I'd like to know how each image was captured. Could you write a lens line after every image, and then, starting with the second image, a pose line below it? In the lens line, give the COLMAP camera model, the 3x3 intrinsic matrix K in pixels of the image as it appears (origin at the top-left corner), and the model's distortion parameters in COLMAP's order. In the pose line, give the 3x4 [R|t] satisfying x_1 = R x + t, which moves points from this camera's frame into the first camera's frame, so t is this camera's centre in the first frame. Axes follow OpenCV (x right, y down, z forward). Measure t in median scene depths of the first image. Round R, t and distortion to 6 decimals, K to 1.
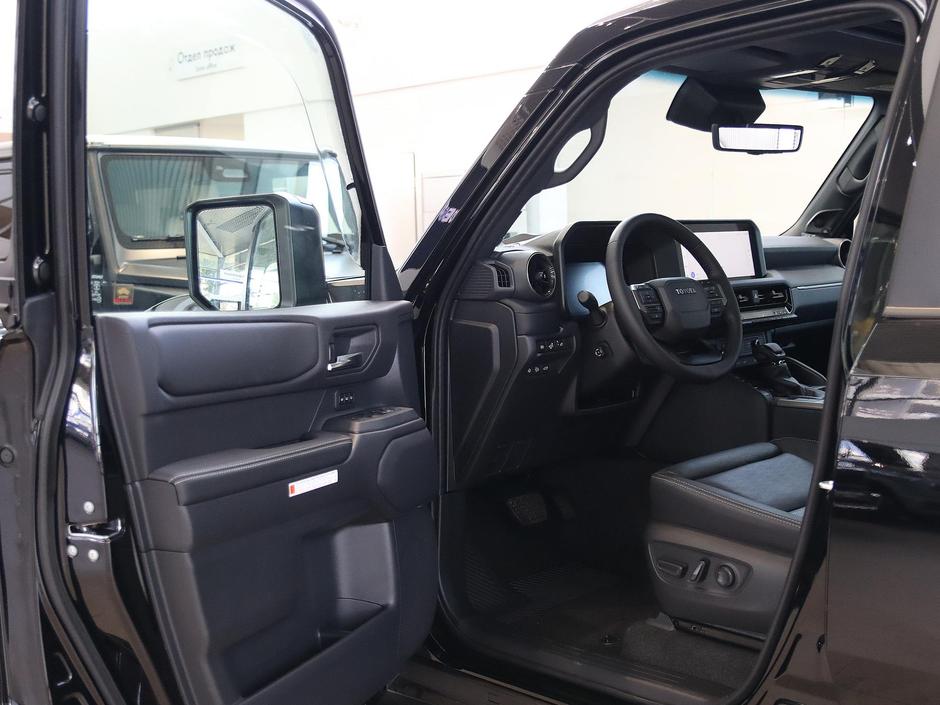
lens RADIAL K [[1238.6, 0, 470.0], [0, 1238.6, 352.5], [0, 0, 1]] dist [0.014534, 0.027827]
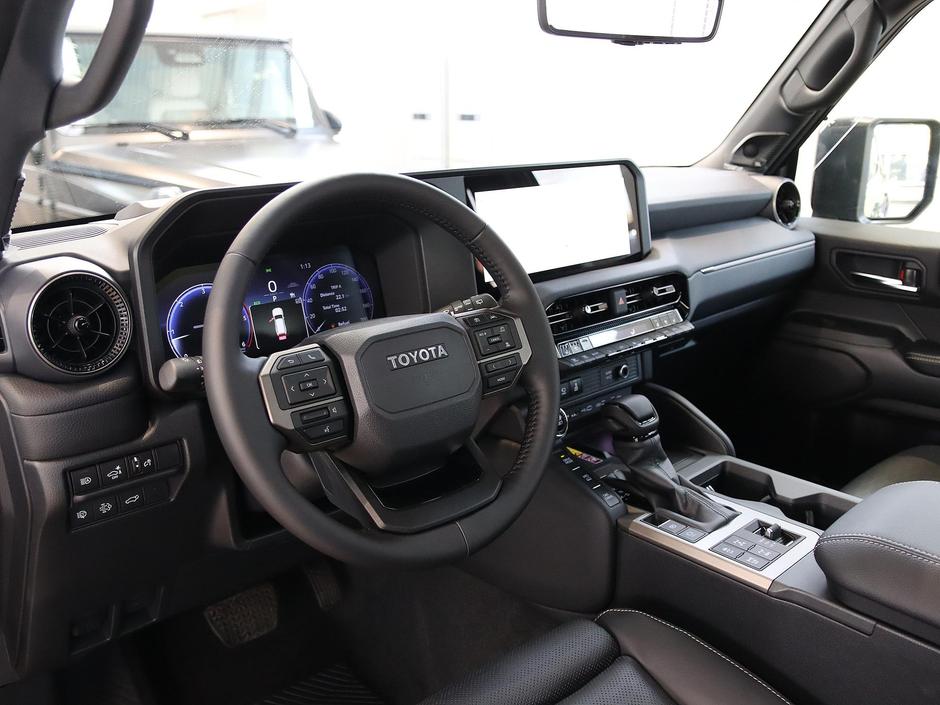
lens RADIAL K [[819.7, 0, 470.0], [0, 819.7, 352.5], [0, 0, 1]] dist [-0.046807, -0.000013]
pose [[0.997831, 0.036147, -0.055022, 0.181014], [-0.024417, 0.979369, 0.200598, -0.096284], [0.061138, -0.198820, 0.978127, 0.613420]]
